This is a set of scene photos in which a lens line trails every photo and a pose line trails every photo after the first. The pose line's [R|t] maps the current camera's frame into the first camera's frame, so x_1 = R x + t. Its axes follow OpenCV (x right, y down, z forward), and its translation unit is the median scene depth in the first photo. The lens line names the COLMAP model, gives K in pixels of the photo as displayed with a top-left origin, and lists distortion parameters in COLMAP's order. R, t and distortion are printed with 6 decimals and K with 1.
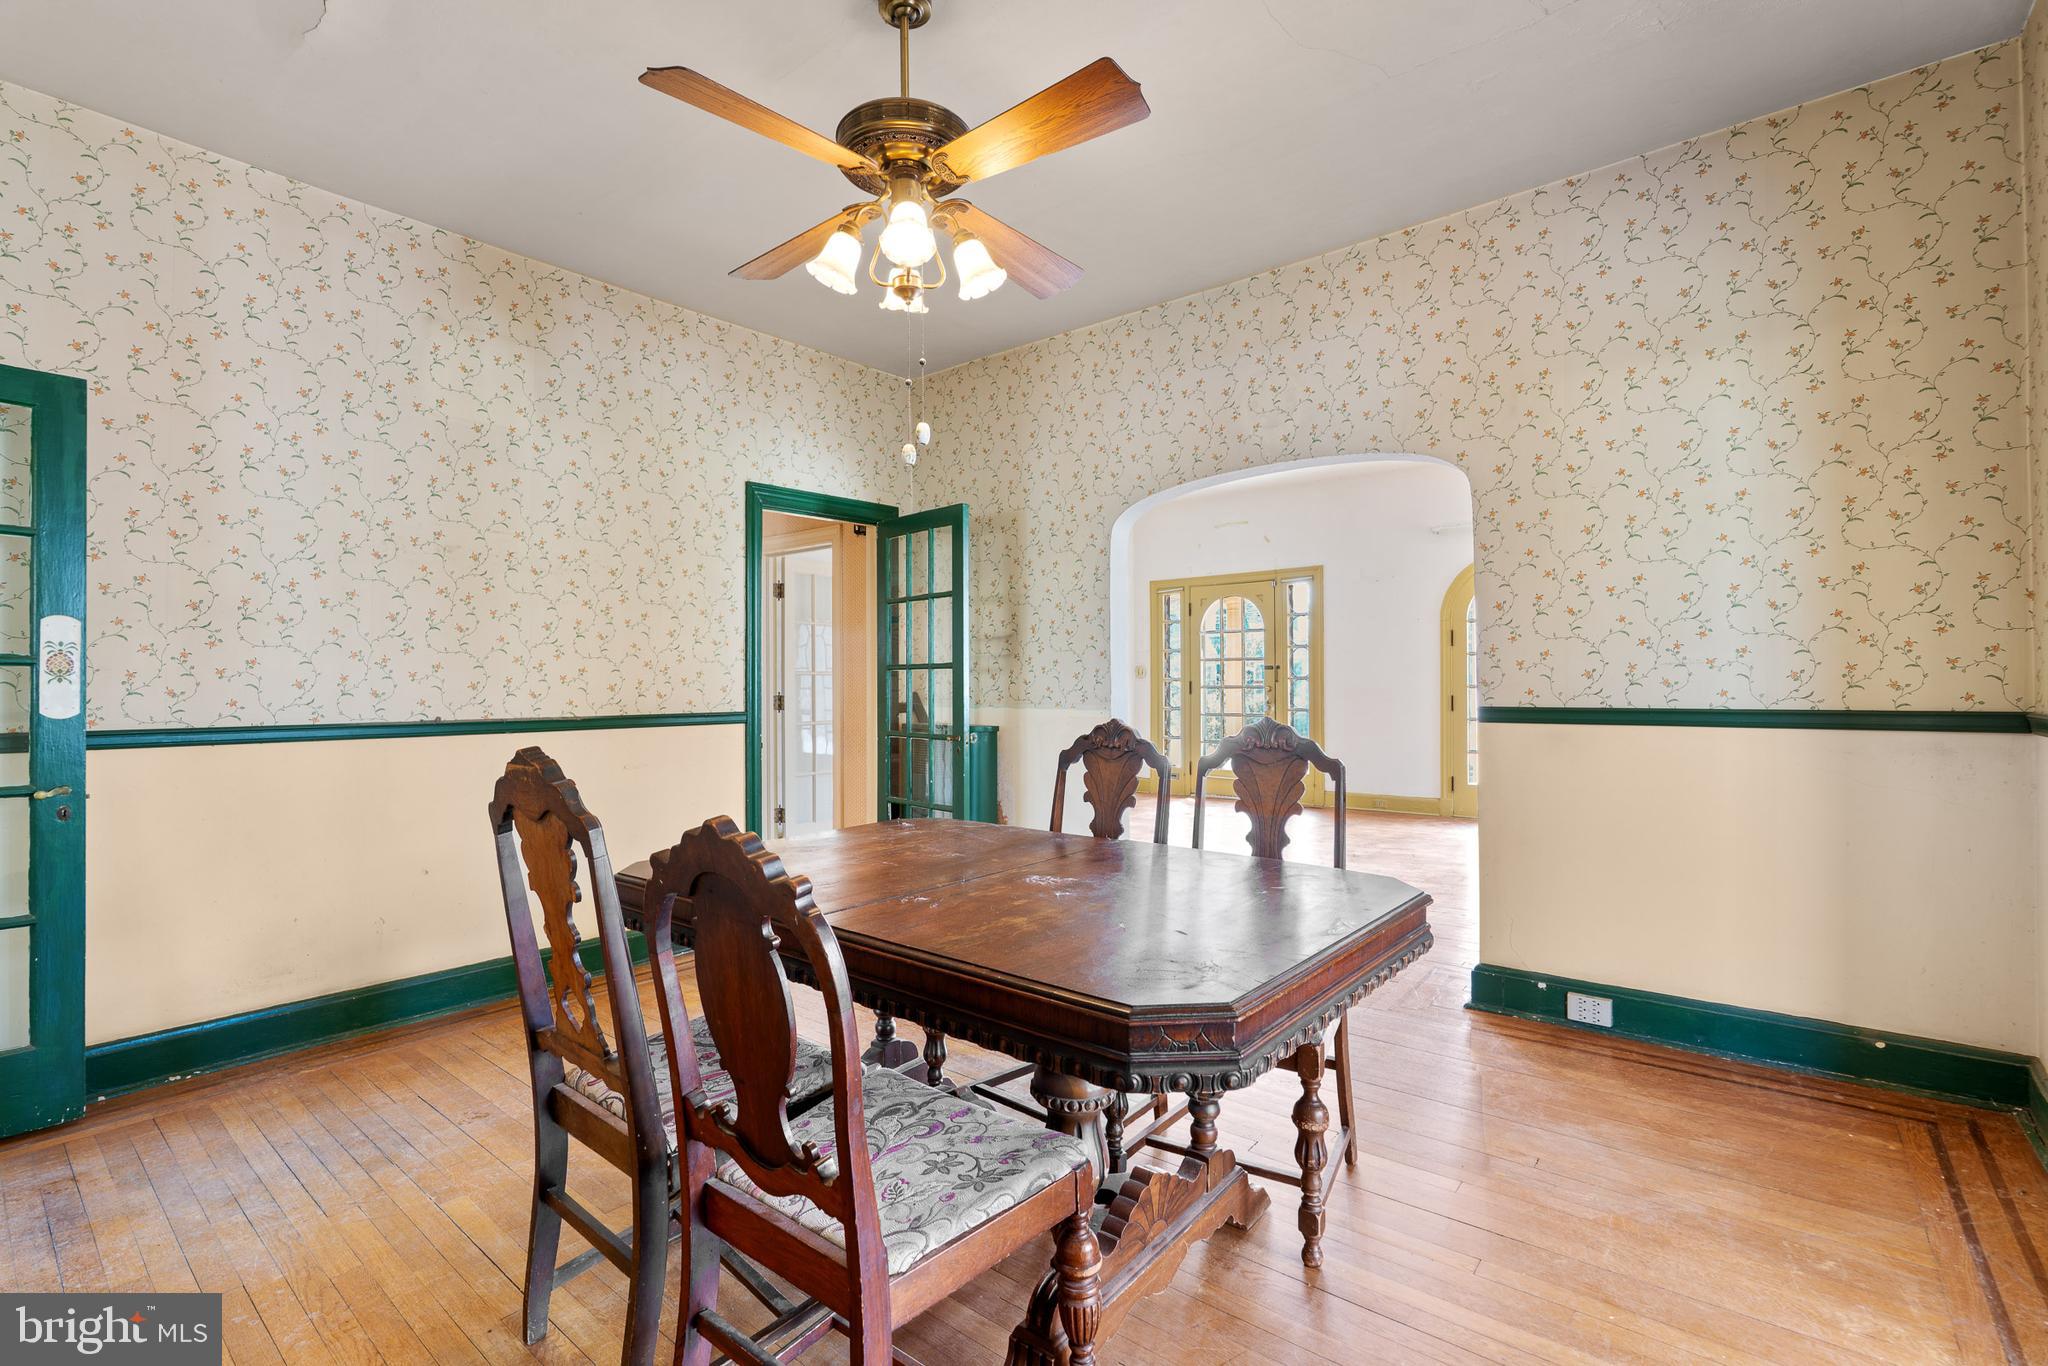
lens RADIAL K [[924.3, 0, 1025.7], [0, 924.3, 685.8], [0, 0, 1]] dist [-0.002503, -0.000014]
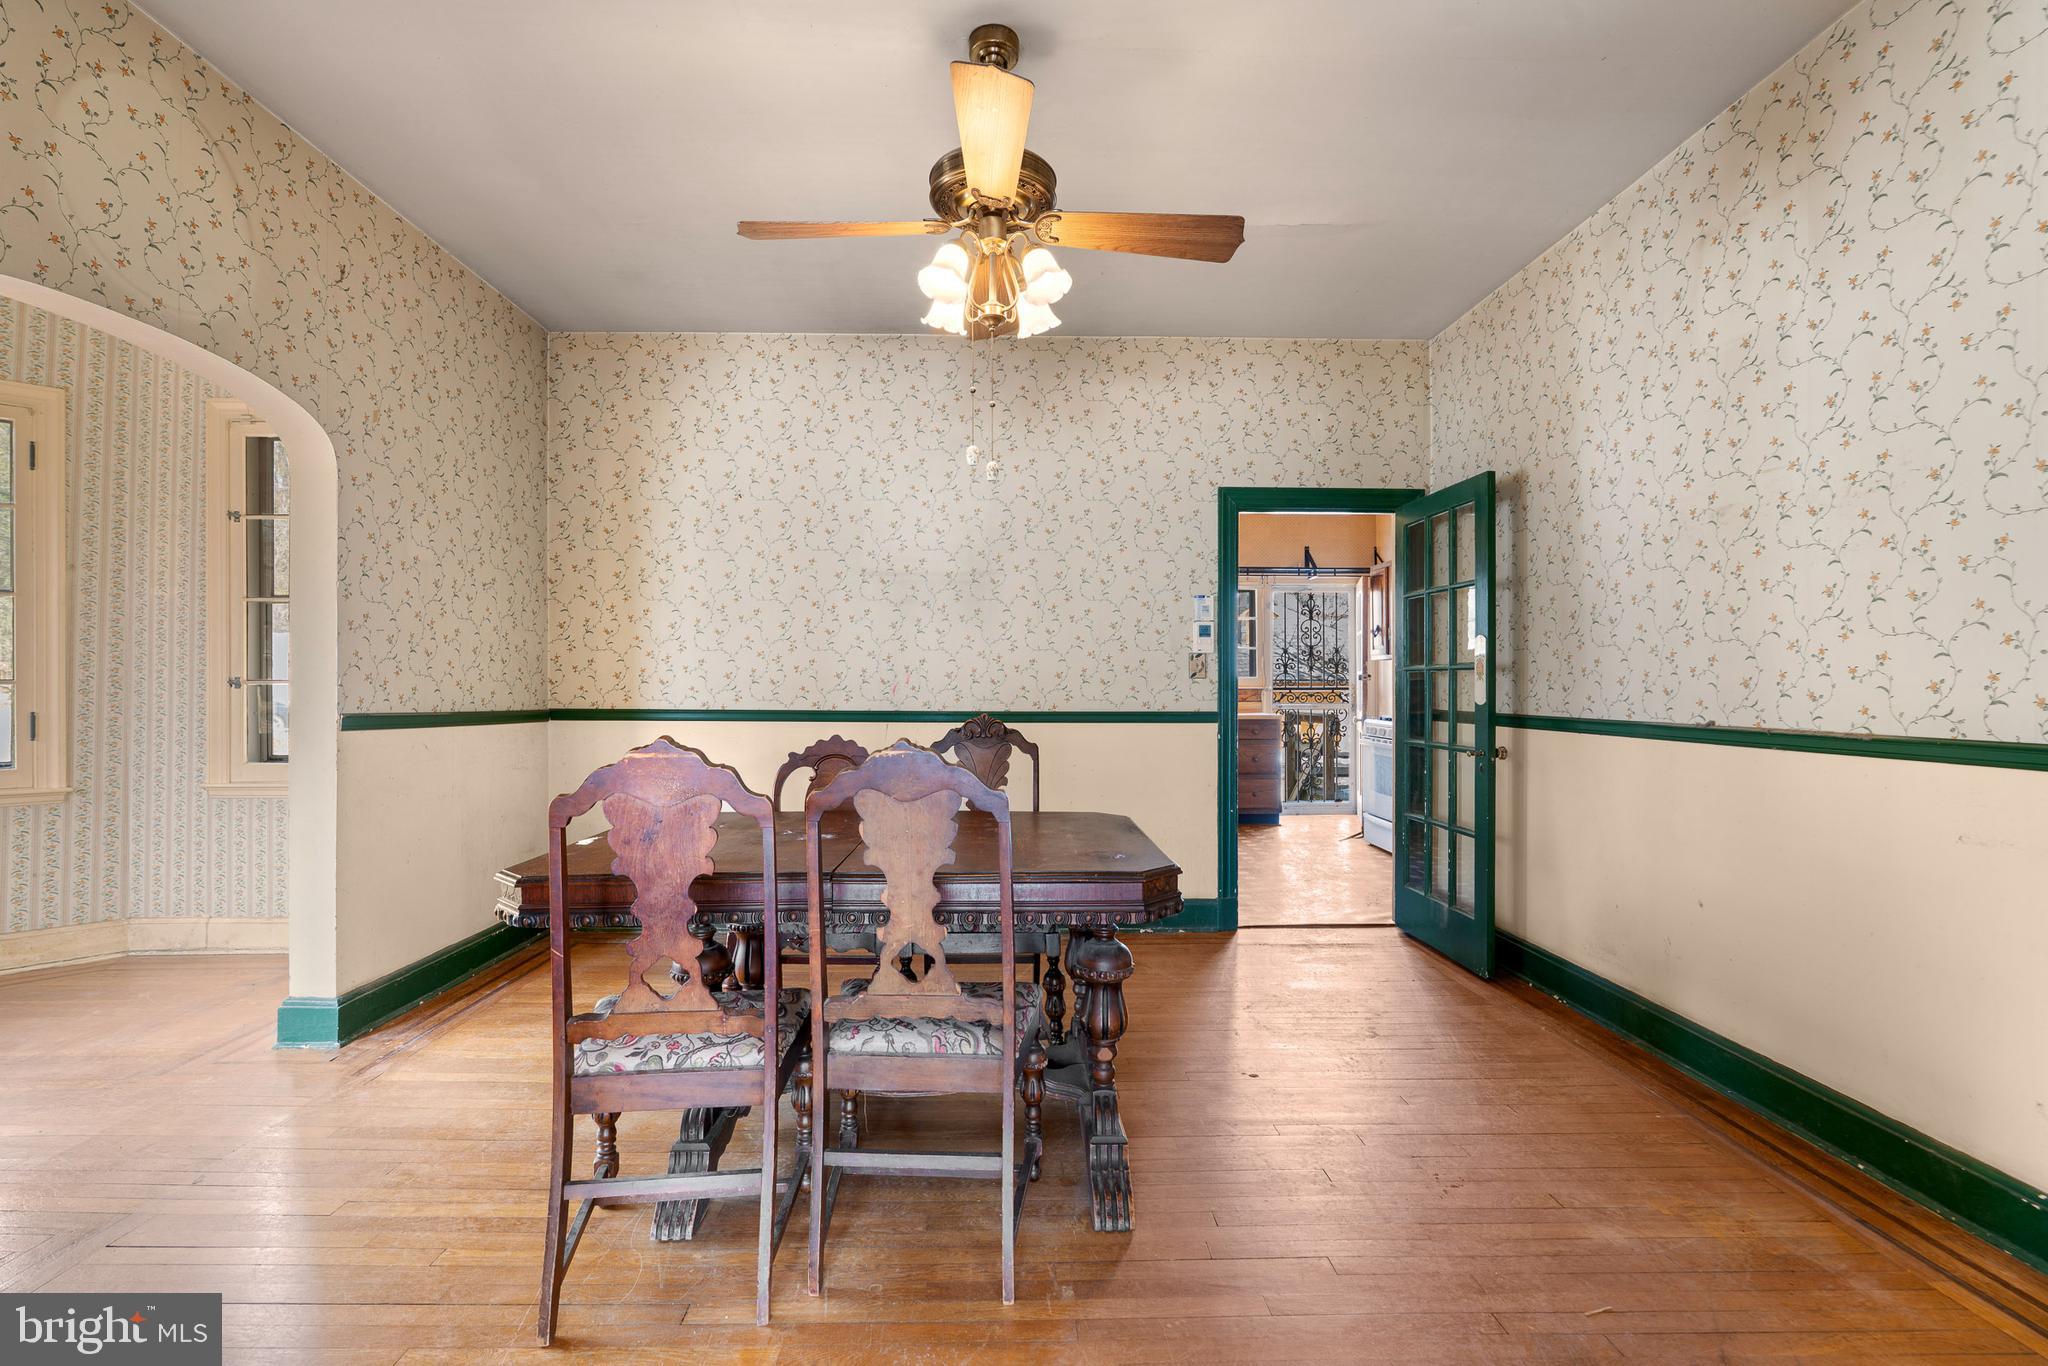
lens RADIAL K [[924.3, 0, 1011.2], [0, 924.3, 686.3], [0, 0, 1]] dist [-0.002503, -0.000014]
pose [[-0.764711, 0.006243, -0.644343, 0.351067], [0.004276, 0.999980, 0.004614, -0.002937], [0.644359, 0.000773, -0.764722, 1.172233]]
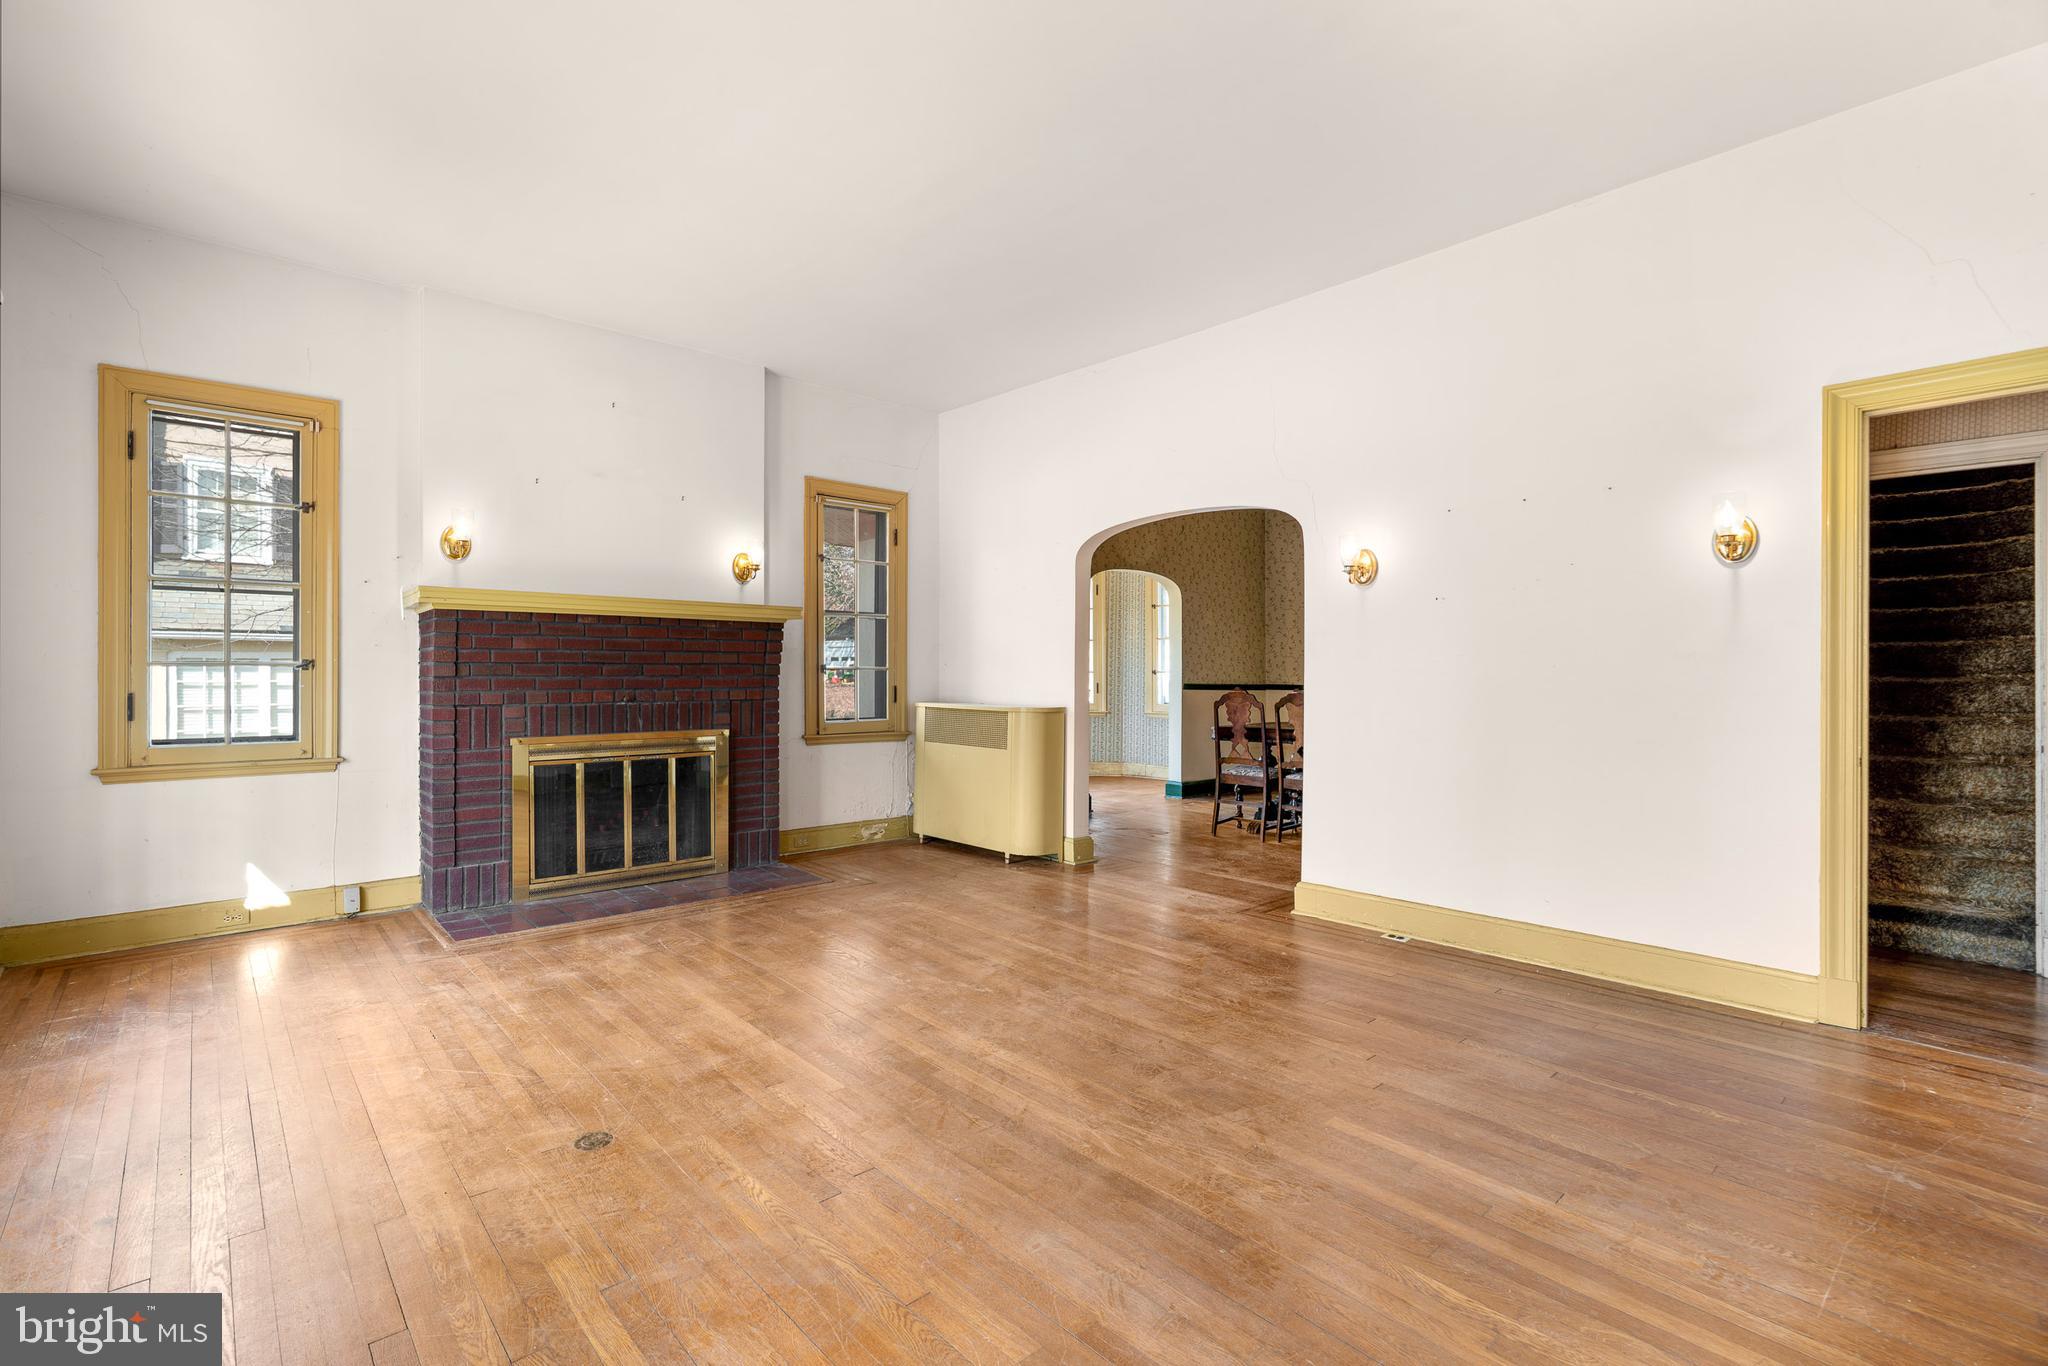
lens RADIAL K [[924.3, 0, 1019.9], [0, 924.3, 678.1], [0, 0, 1]] dist [-0.002503, -0.000014]
pose [[-0.989579, 0.005153, 0.143902, 0.351061], [0.005879, 0.999972, 0.004618, -0.002942], [-0.143874, 0.005415, -0.989581, 1.177903]]
